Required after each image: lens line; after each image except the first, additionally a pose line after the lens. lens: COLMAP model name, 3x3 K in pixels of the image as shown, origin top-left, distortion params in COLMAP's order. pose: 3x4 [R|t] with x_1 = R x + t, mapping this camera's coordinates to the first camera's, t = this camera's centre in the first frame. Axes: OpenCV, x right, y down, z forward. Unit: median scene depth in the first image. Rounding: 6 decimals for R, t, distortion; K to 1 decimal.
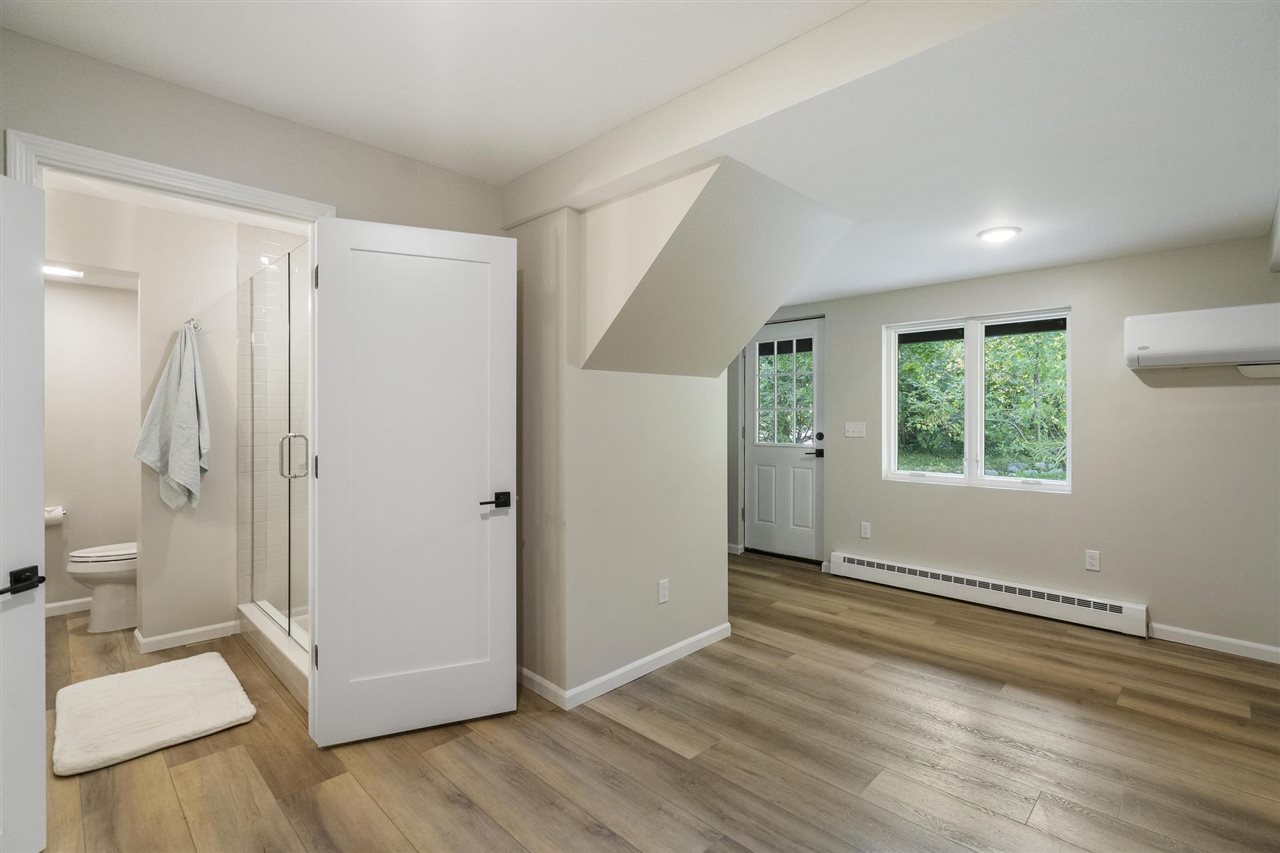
lens RADIAL K [[585.5, 0, 640.5], [0, 585.5, 420.5], [0, 0, 1]] dist [-0.007243, 0.001004]
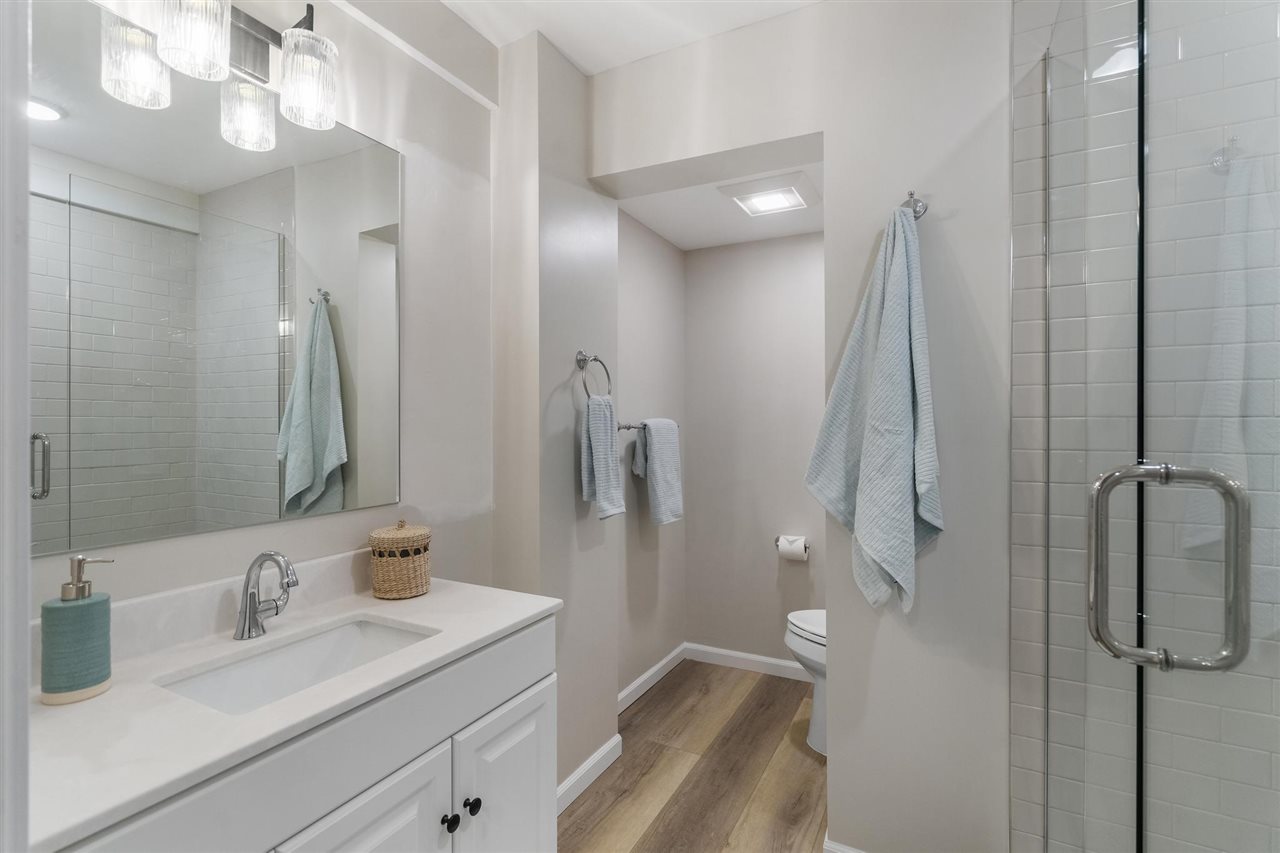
lens RADIAL K [[585.5, 0, 641.9], [0, 585.5, 425.7], [0, 0, 1]] dist [-0.007243, 0.001004]
pose [[0.288218, 0.001825, -0.957563, -0.405663], [-0.006887, 0.999976, -0.000167, 0.008905], [0.957540, 0.006643, 0.288224, 0.691062]]
